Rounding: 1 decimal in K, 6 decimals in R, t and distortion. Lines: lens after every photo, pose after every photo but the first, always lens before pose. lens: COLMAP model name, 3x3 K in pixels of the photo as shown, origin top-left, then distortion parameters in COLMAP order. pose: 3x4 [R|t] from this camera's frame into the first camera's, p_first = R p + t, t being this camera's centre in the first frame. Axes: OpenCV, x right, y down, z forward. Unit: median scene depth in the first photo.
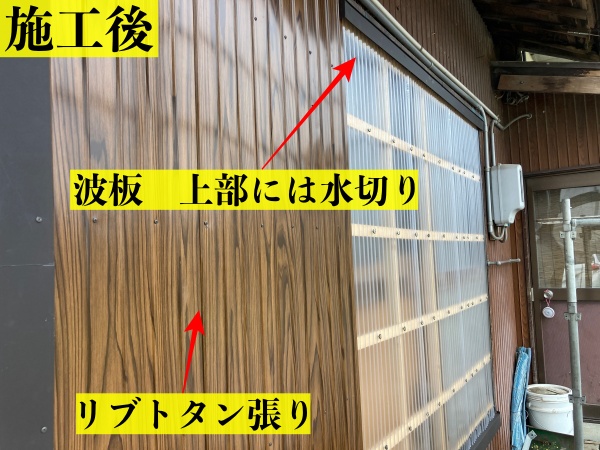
lens RADIAL K [[490.6, 0, 301.3], [0, 490.6, 226.6], [0, 0, 1]] dist [0.028653, -0.036070]
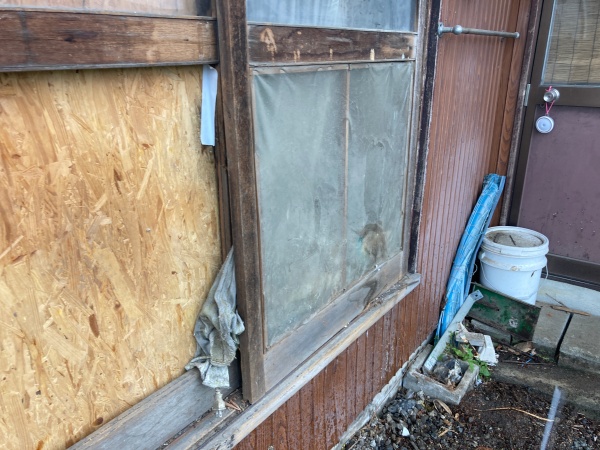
lens RADIAL K [[490.6, 0, 294.1], [0, 490.6, 230.2], [0, 0, 1]] dist [0.028653, -0.036070]
pose [[0.997568, 0.053265, -0.044957, 0.456120], [-0.030660, 0.914575, 0.403253, 0.110348], [0.062596, -0.400894, 0.913984, 0.730067]]
